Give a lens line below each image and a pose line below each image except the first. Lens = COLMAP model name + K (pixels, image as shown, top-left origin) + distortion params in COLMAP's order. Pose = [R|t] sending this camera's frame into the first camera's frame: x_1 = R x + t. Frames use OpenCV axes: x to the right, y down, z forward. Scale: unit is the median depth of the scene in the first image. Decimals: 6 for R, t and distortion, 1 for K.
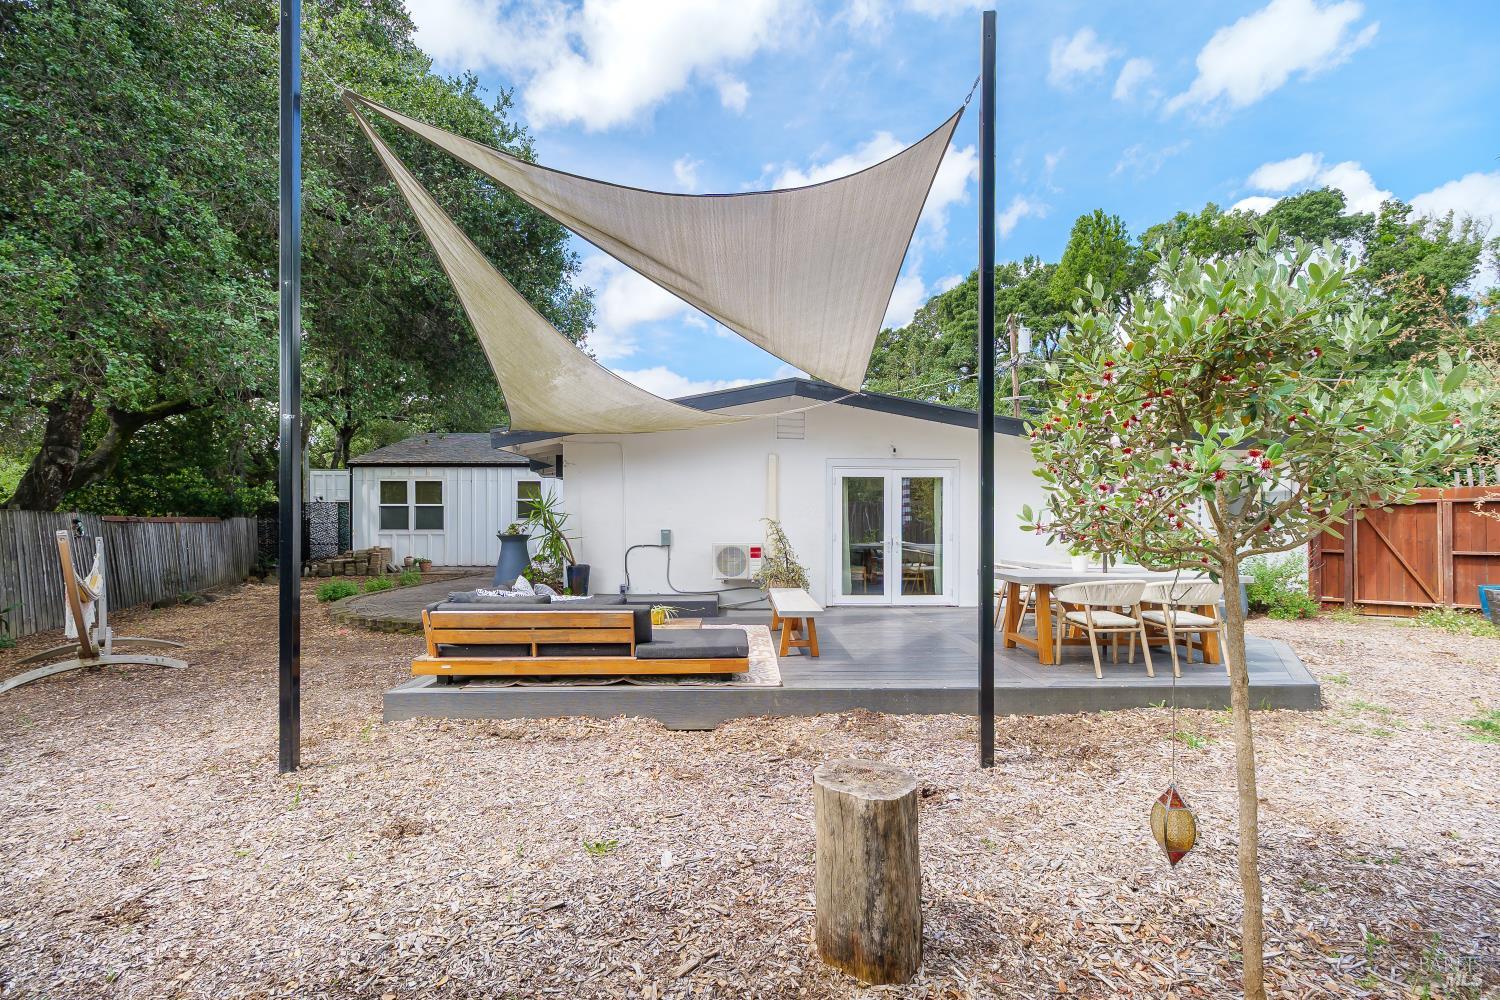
lens RADIAL K [[631.4, 0, 750.9], [0, 631.4, 523.4], [0, 0, 1]] dist [0.000103, -0.006050]
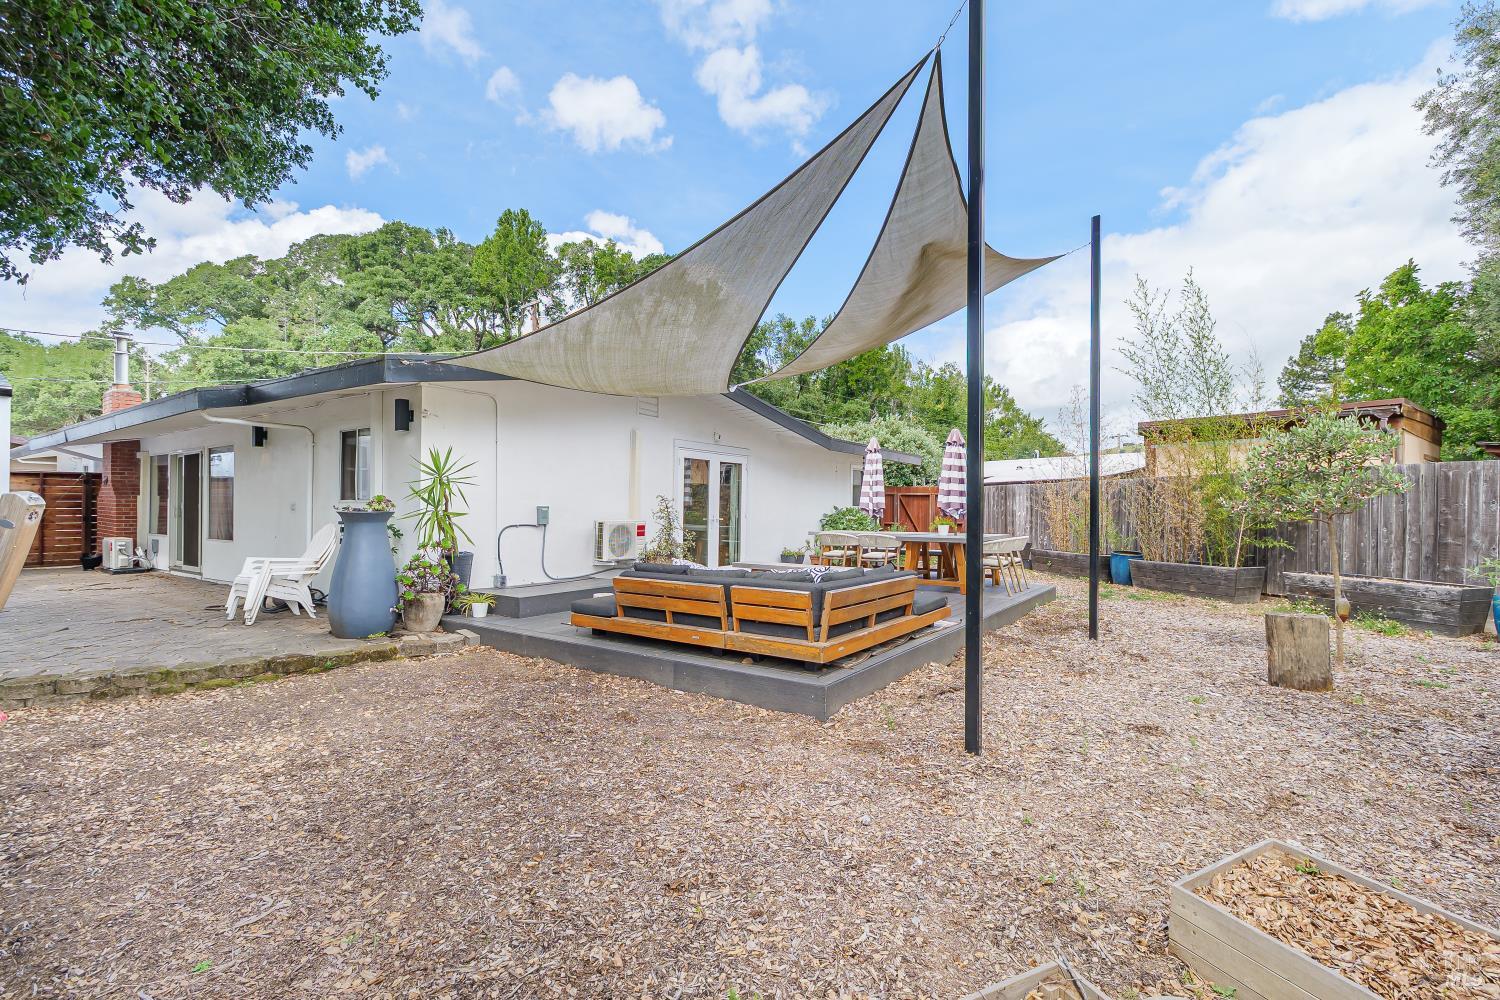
lens RADIAL K [[662.7, 0, 750.6], [0, 662.7, 502.8], [0, 0, 1]] dist [0.001570, -0.000214]
pose [[0.593233, 0.012568, 0.804932, -0.102995], [-0.005818, 0.999919, -0.011325, 0.002182], [-0.805009, 0.002035, 0.593259, 0.039198]]
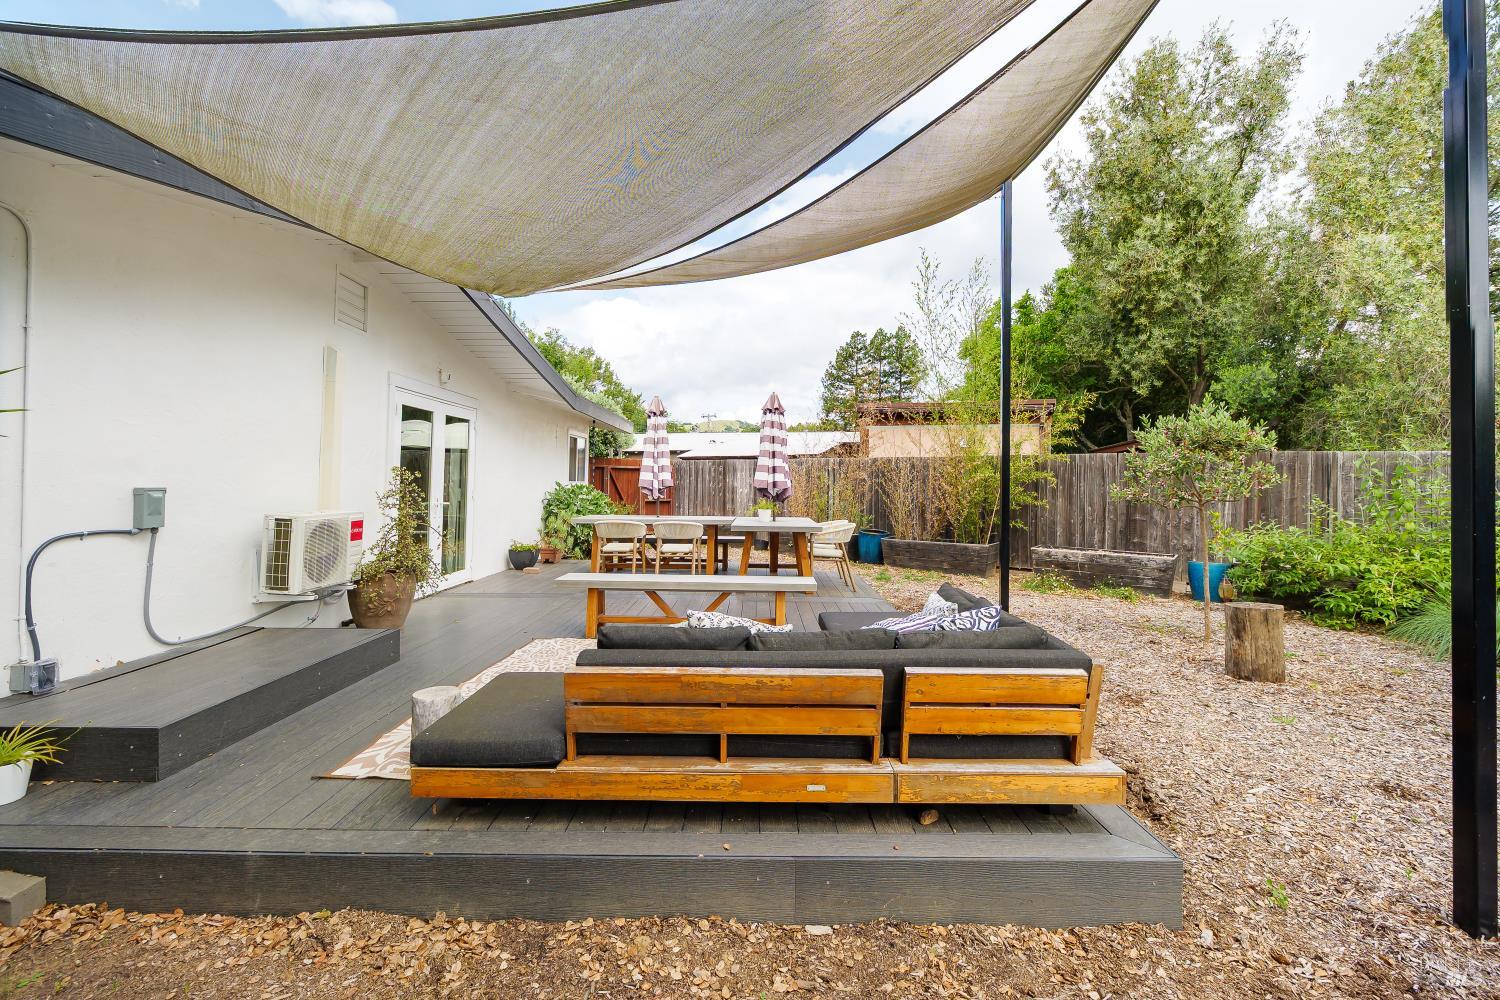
lens RADIAL K [[663.8, 0, 746.6], [0, 663.8, 478.8], [0, 0, 1]] dist [-0.002749, -0.000856]
pose [[0.022938, 0.008591, 0.999700, -0.079022], [-0.013059, 0.999880, -0.008293, 0.000567], [-0.999652, -0.012865, 0.023047, 0.096618]]
